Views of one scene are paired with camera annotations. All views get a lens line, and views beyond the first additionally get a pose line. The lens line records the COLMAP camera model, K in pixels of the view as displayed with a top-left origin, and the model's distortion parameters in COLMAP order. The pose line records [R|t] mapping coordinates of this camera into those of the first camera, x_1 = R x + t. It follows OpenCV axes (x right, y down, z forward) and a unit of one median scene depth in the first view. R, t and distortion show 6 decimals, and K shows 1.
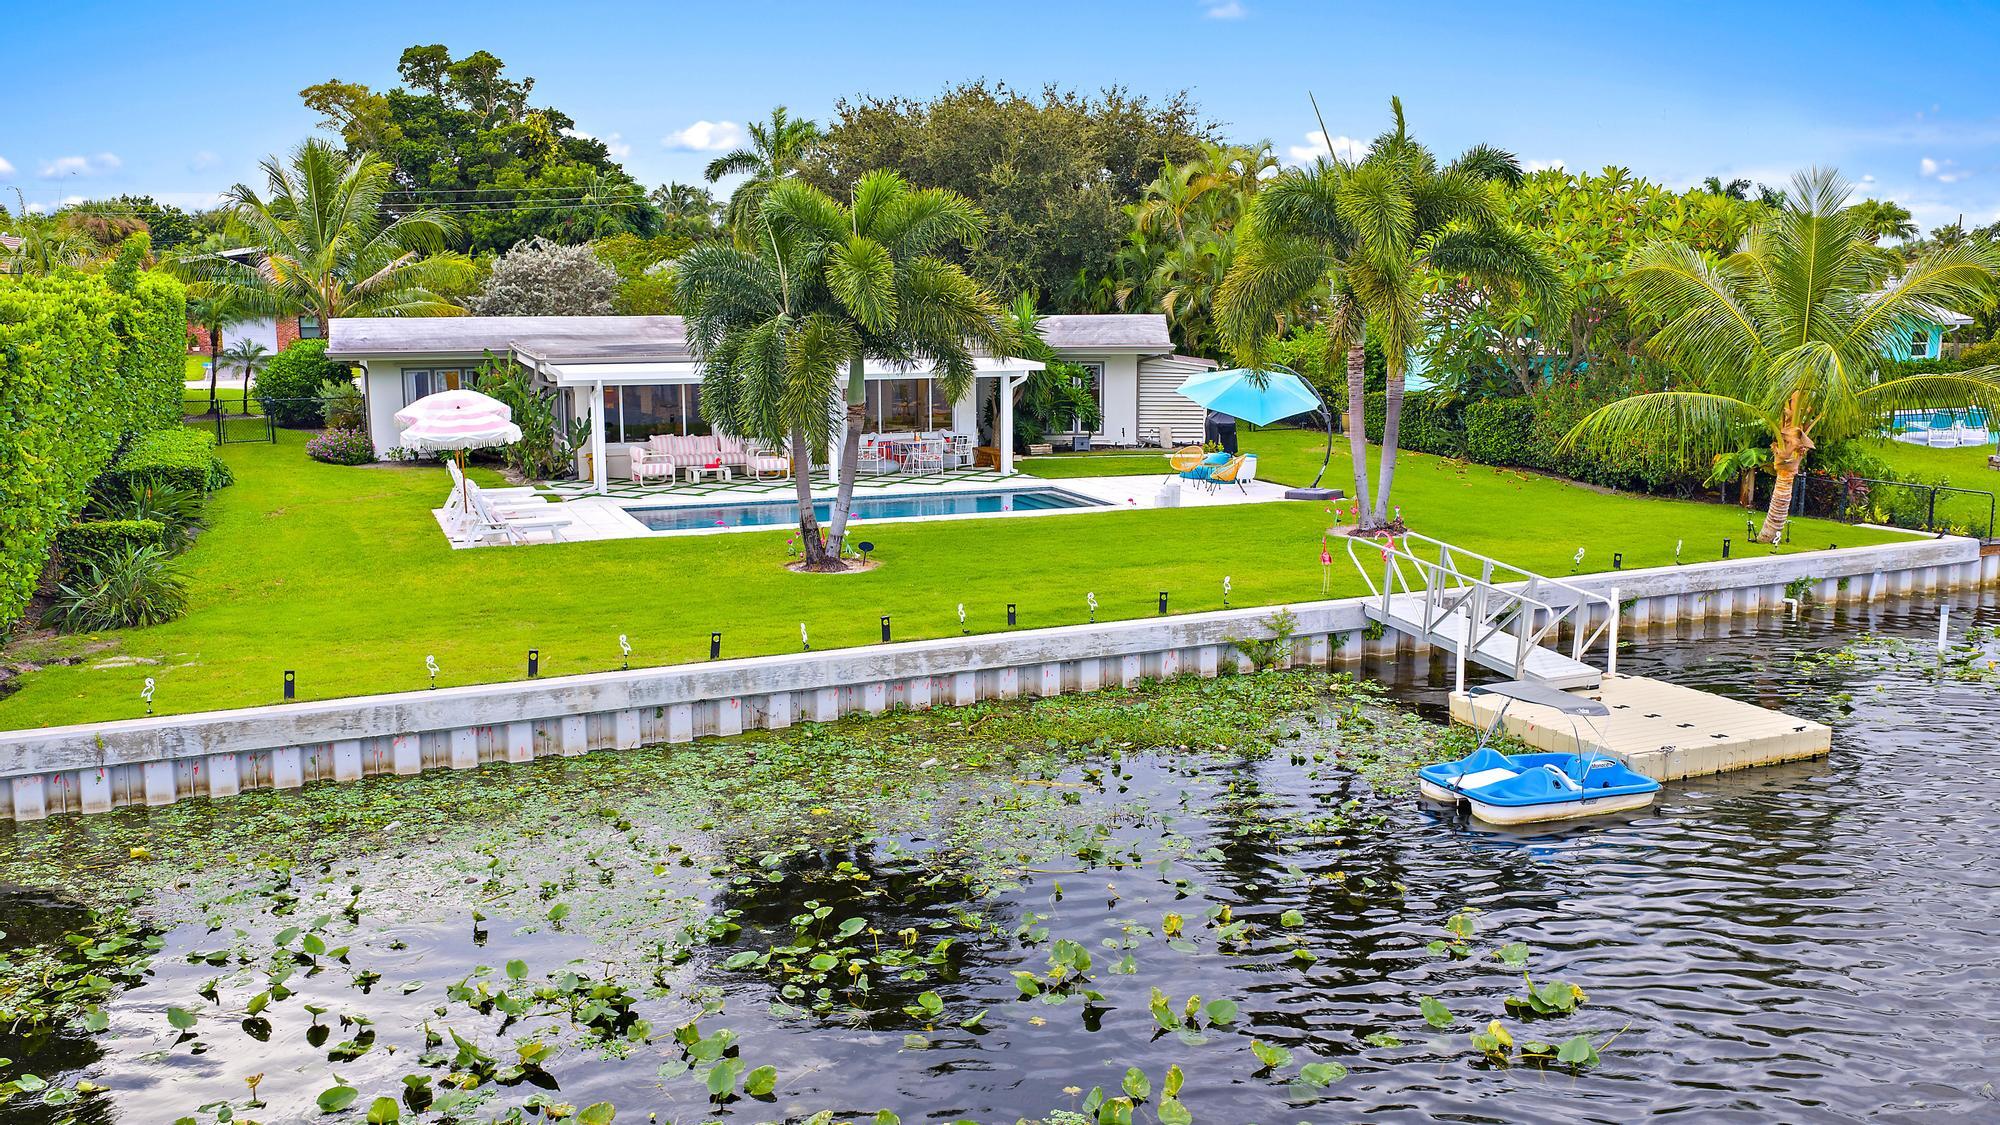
lens RADIAL K [[1698.0, 0, 1000.0], [0, 1698.0, 562.5], [0, 0, 1]] dist [0.022436, -0.033493]
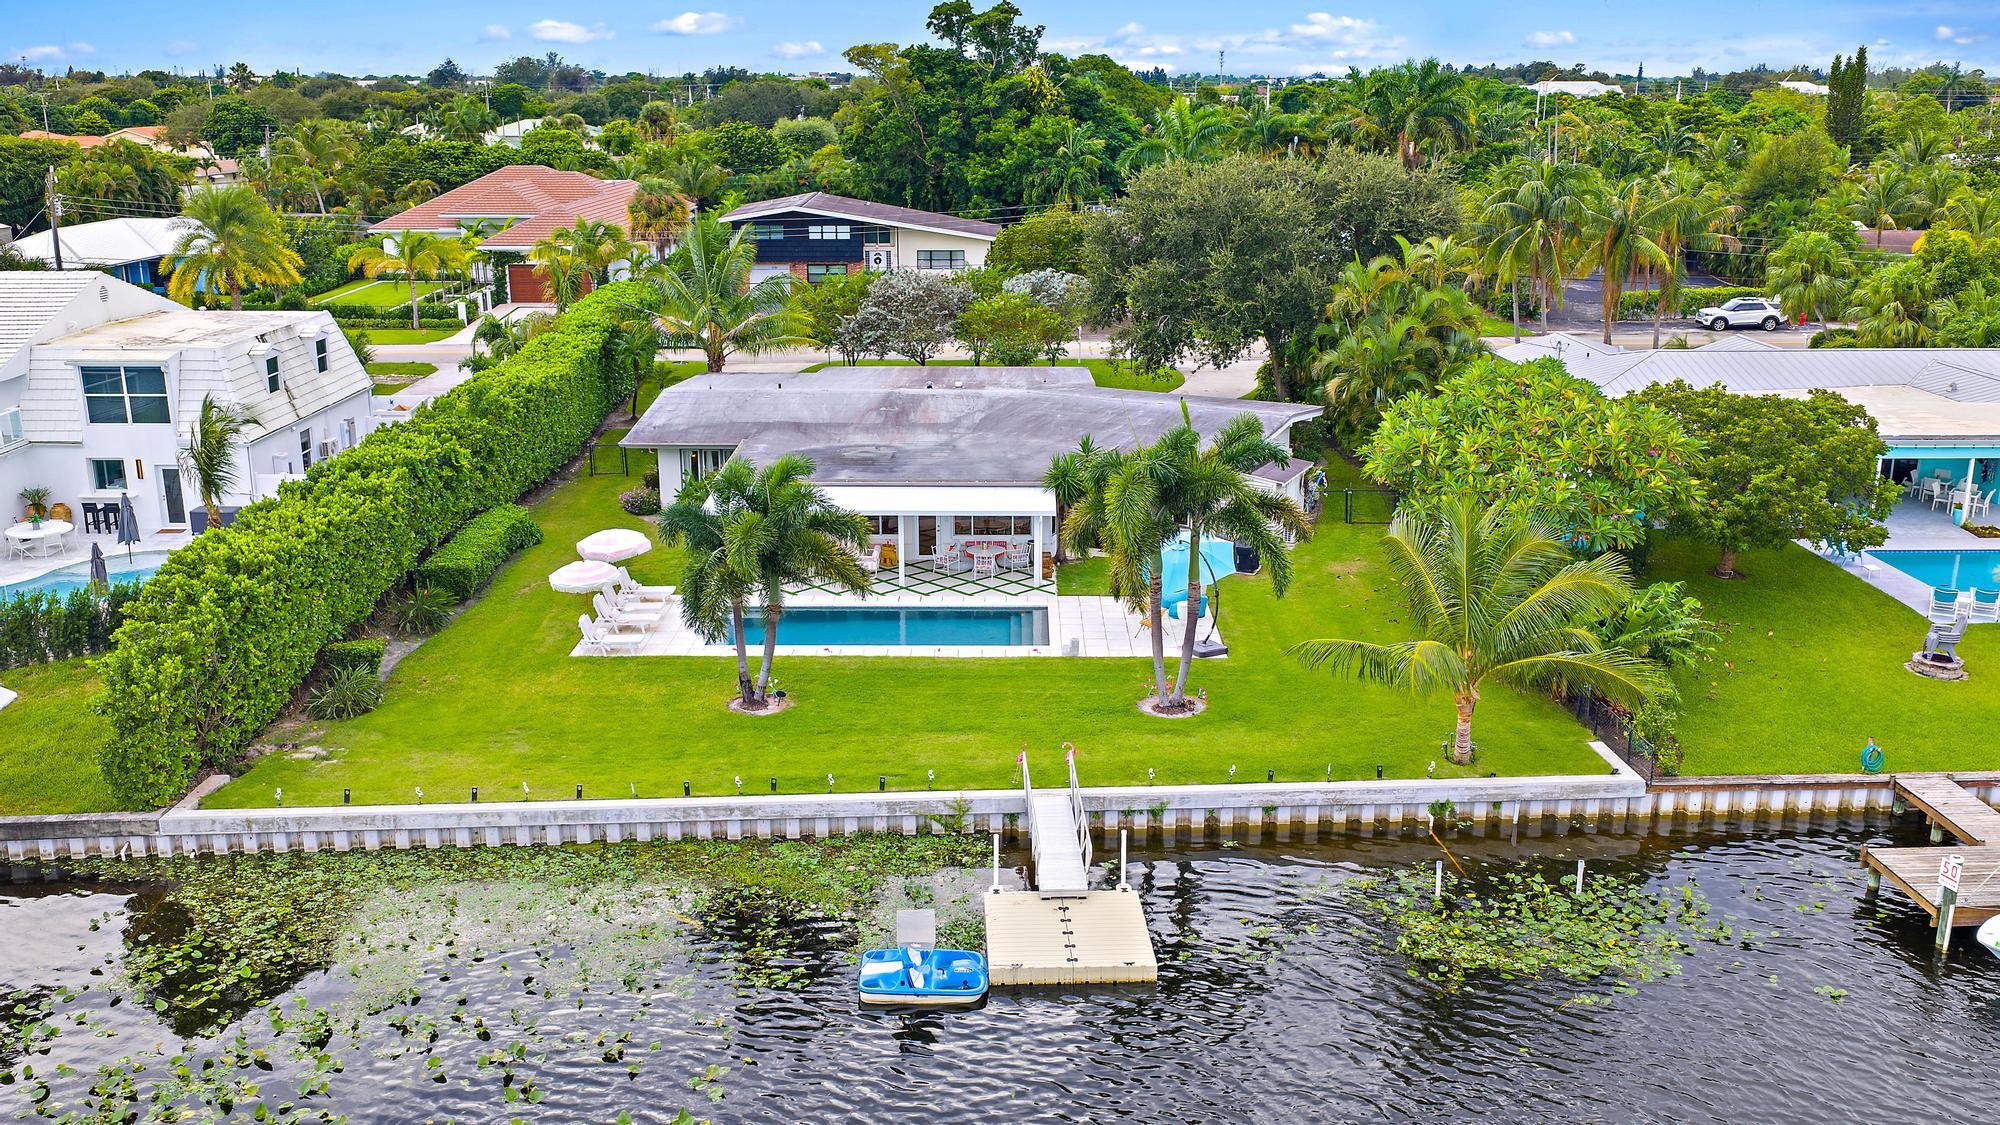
lens RADIAL K [[1698.0, 0, 1000.0], [0, 1698.0, 562.5], [0, 0, 1]] dist [0.022436, -0.033493]
pose [[0.926354, 0.102022, -0.362575, 0.641530], [-0.061965, 0.990781, 0.120469, -0.321364], [0.371523, -0.089130, 0.924136, -0.320739]]
